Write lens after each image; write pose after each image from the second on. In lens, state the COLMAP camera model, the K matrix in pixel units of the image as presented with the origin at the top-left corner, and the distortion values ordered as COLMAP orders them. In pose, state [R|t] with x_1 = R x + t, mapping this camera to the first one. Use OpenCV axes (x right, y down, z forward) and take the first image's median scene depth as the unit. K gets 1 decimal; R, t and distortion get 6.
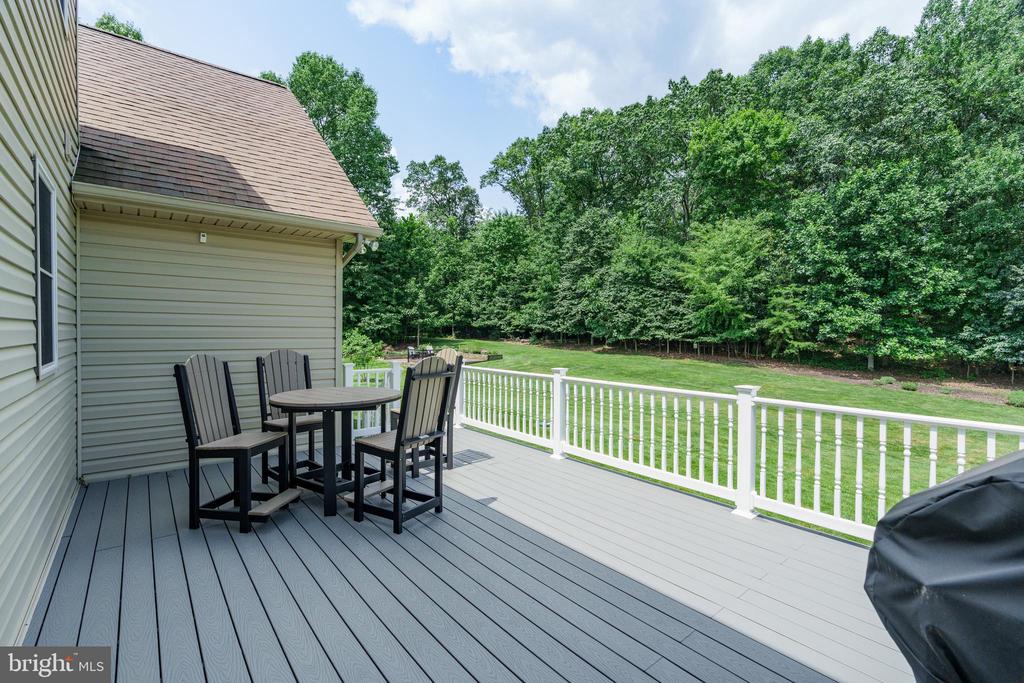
lens RADIAL K [[474.7, 0, 510.0], [0, 474.7, 344.9], [0, 0, 1]] dist [-0.012356, 0.003942]
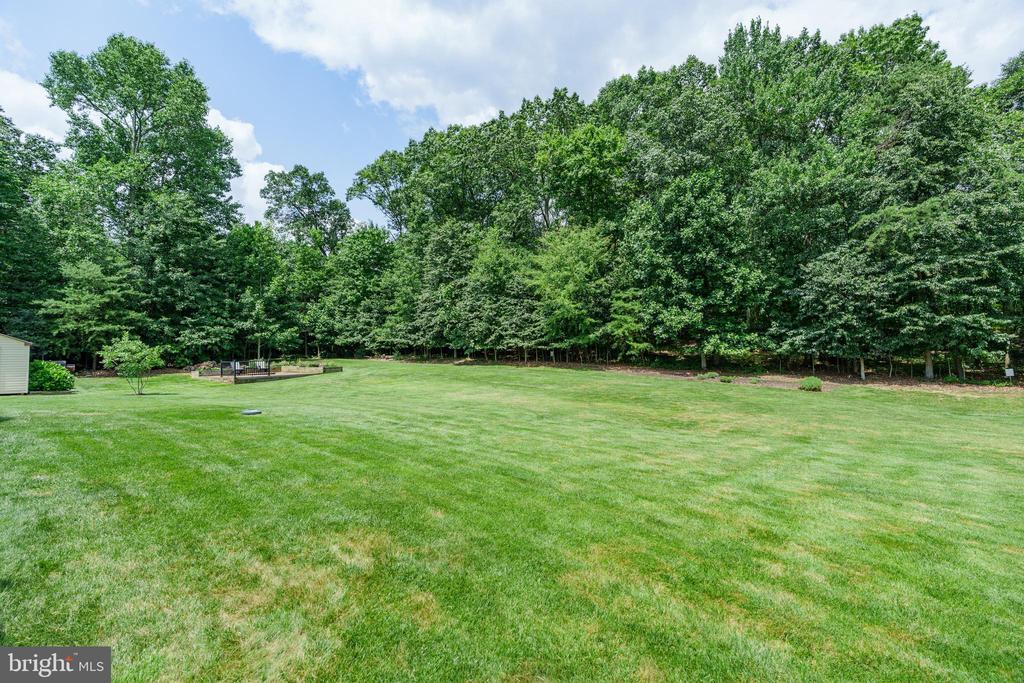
lens RADIAL K [[474.7, 0, 516.6], [0, 474.7, 341.8], [0, 0, 1]] dist [-0.012356, 0.003942]
pose [[0.981695, -0.020726, 0.189328, 0.139941], [0.033814, 0.997236, -0.066160, 0.043376], [-0.187434, 0.071351, 0.979682, 0.037456]]
